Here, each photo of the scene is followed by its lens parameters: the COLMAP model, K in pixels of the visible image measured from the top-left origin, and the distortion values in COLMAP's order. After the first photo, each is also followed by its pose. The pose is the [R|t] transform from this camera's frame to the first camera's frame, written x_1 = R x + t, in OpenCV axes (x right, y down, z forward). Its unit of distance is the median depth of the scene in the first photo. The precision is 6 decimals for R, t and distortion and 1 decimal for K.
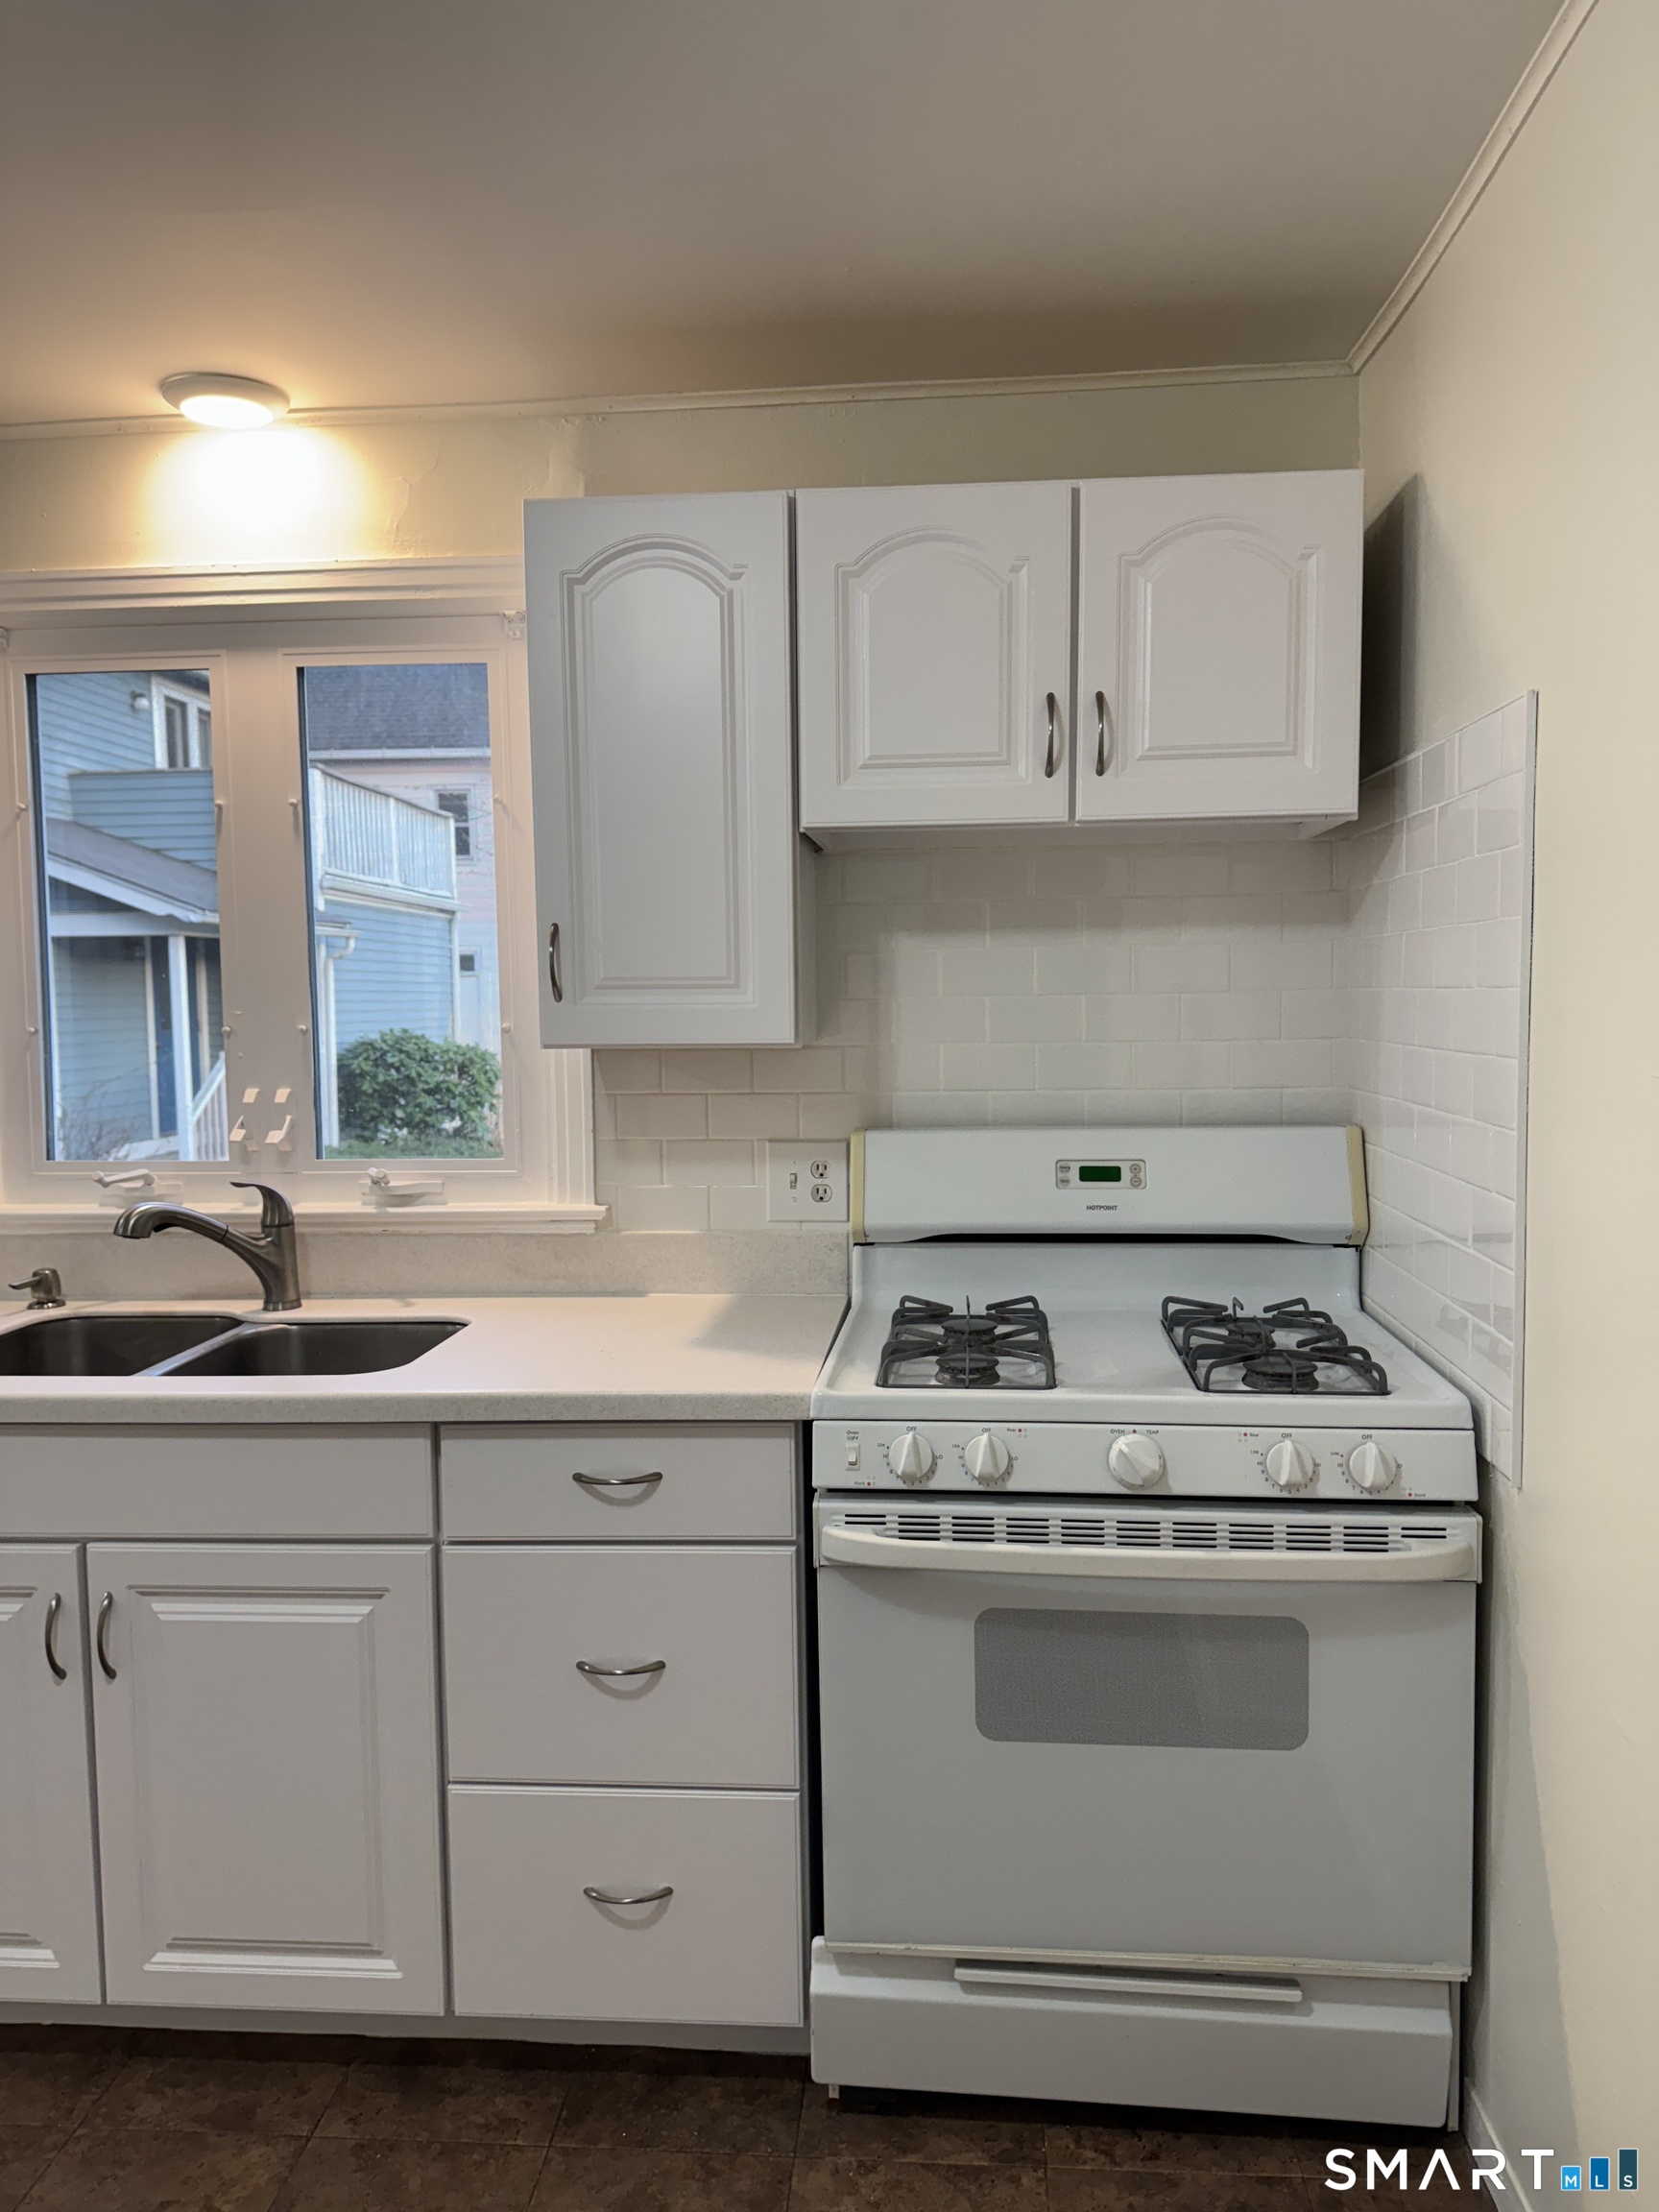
lens RADIAL K [[1557.3, 0, 836.8], [0, 1557.3, 1092.3], [0, 0, 1]] dist [0.053166, -0.045993]
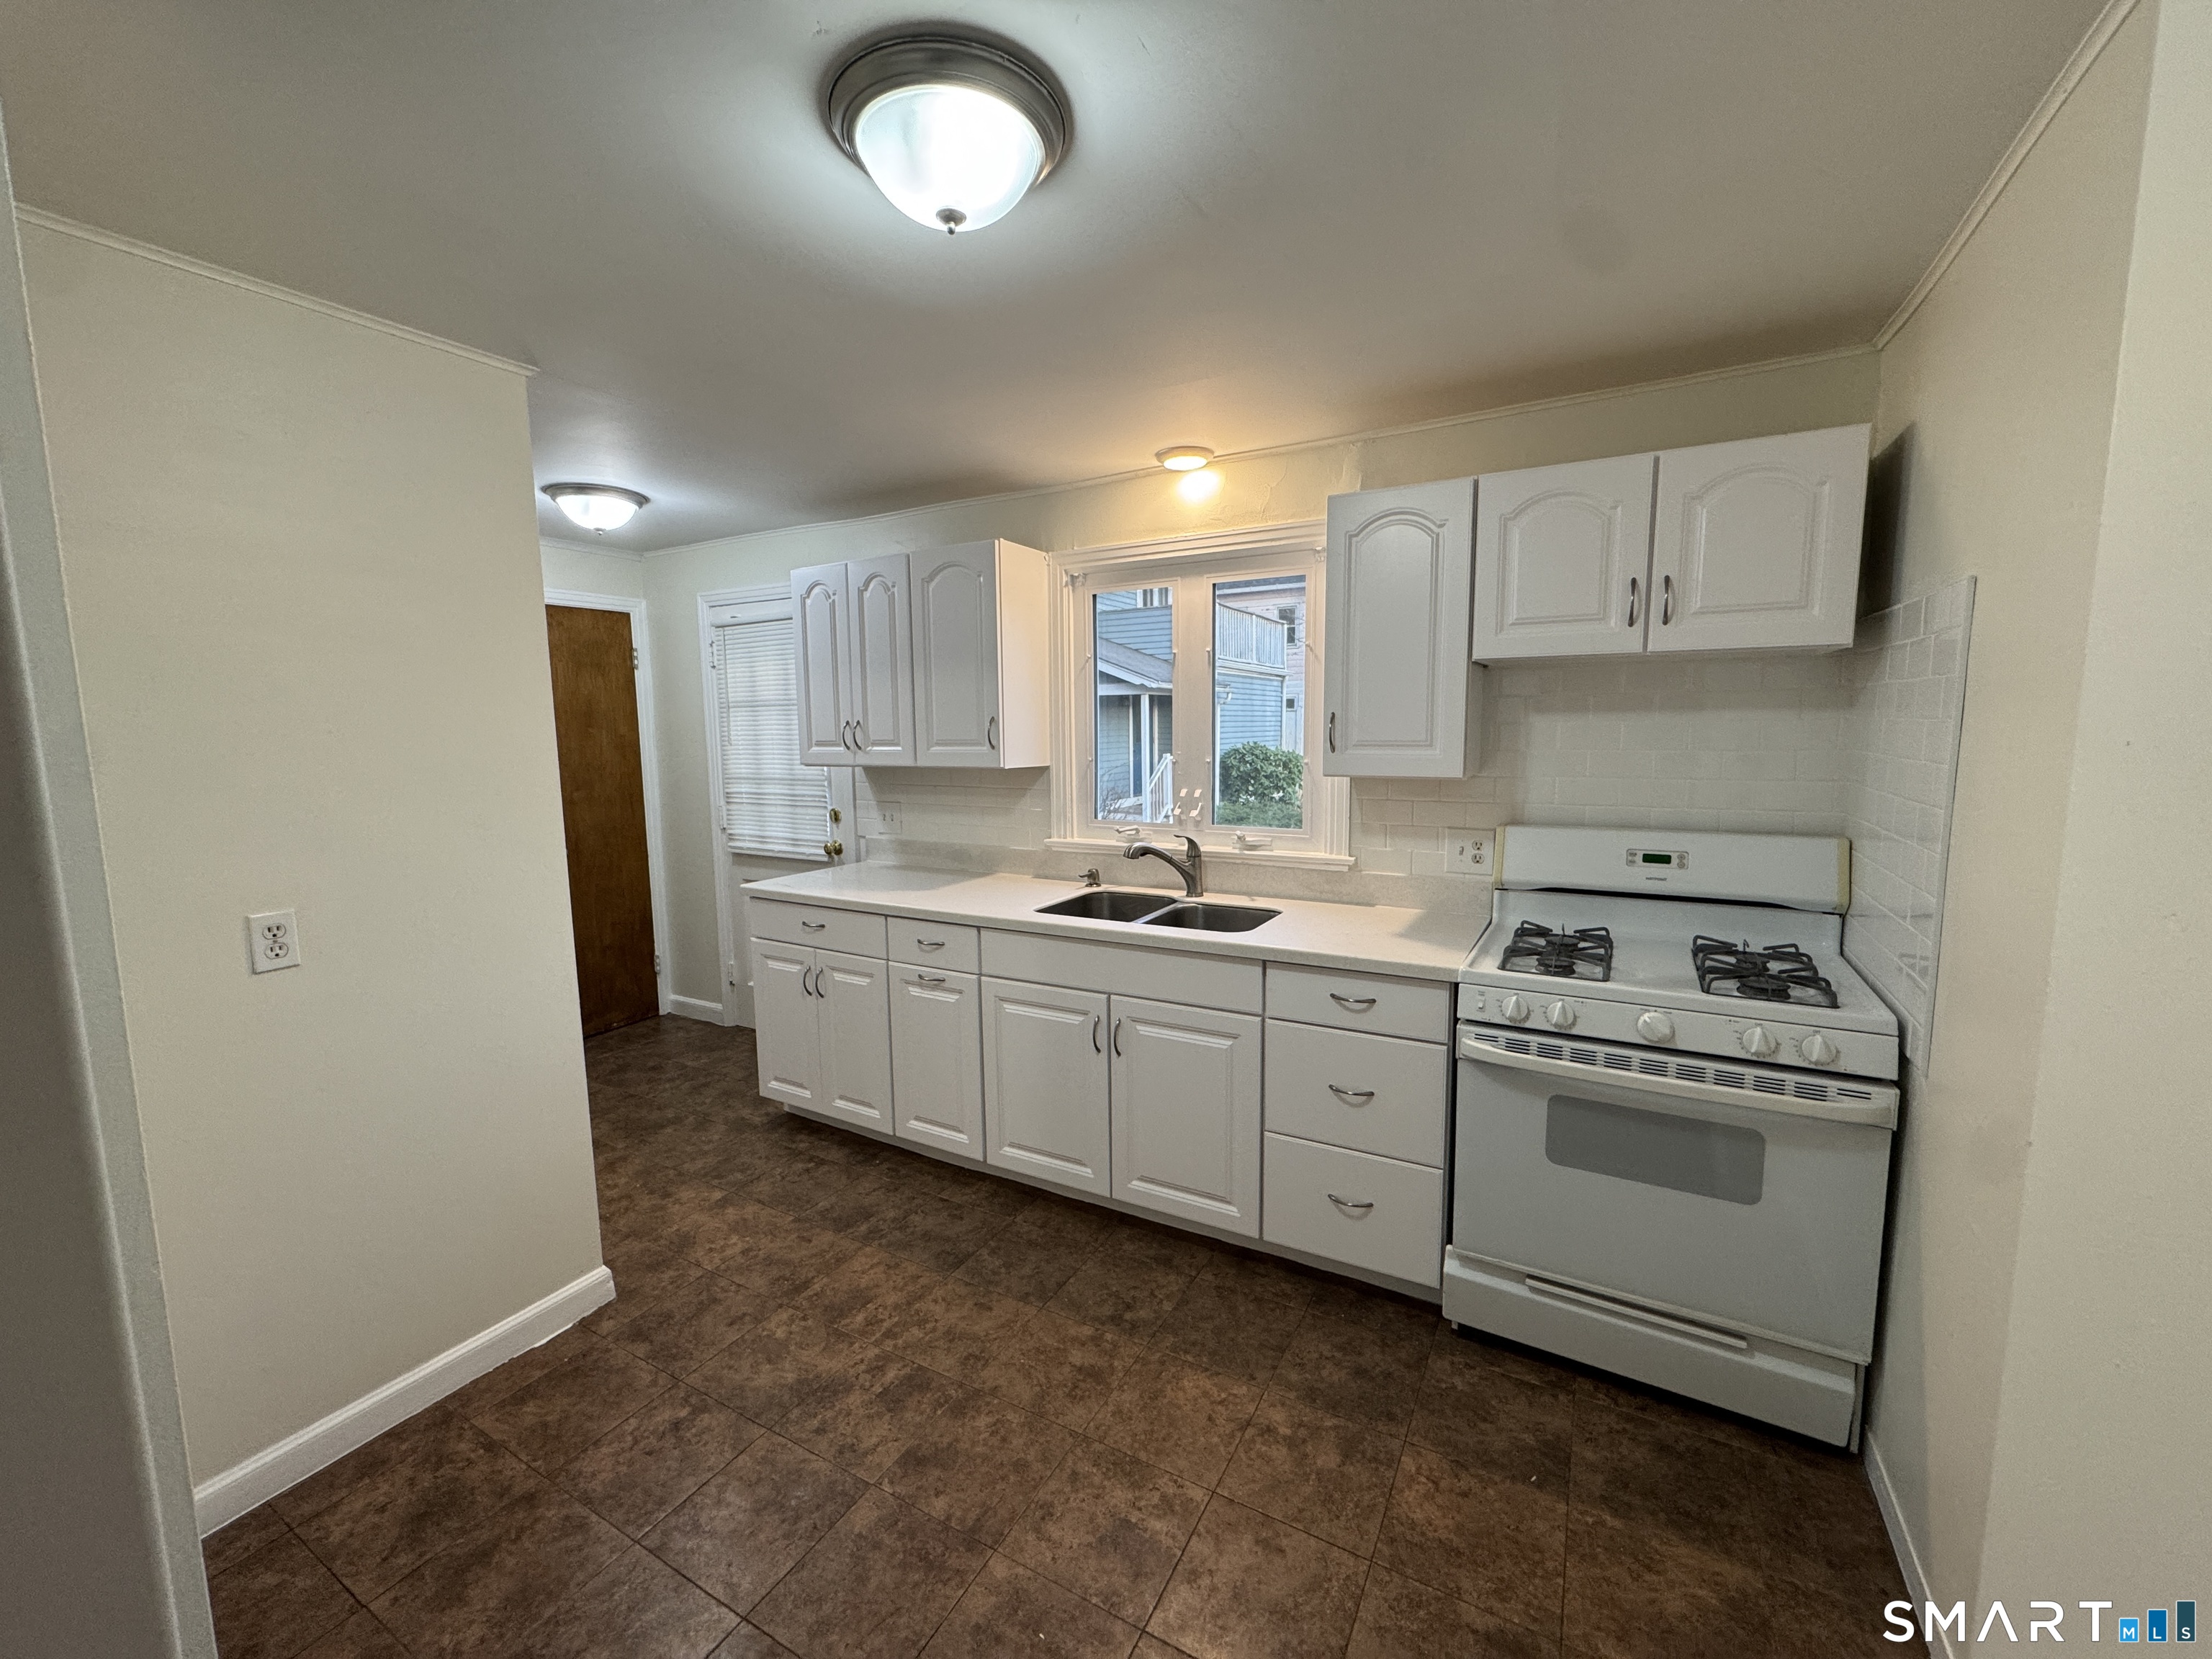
lens RADIAL K [[877.8, 0, 1119.0], [0, 877.8, 827.8], [0, 0, 1]] dist [-0.010476, 0.000151]
pose [[0.911787, 0.052689, -0.407269, 0.026992], [-0.029262, 0.997550, 0.063543, -0.027767], [0.409619, -0.046021, 0.911095, -0.110396]]
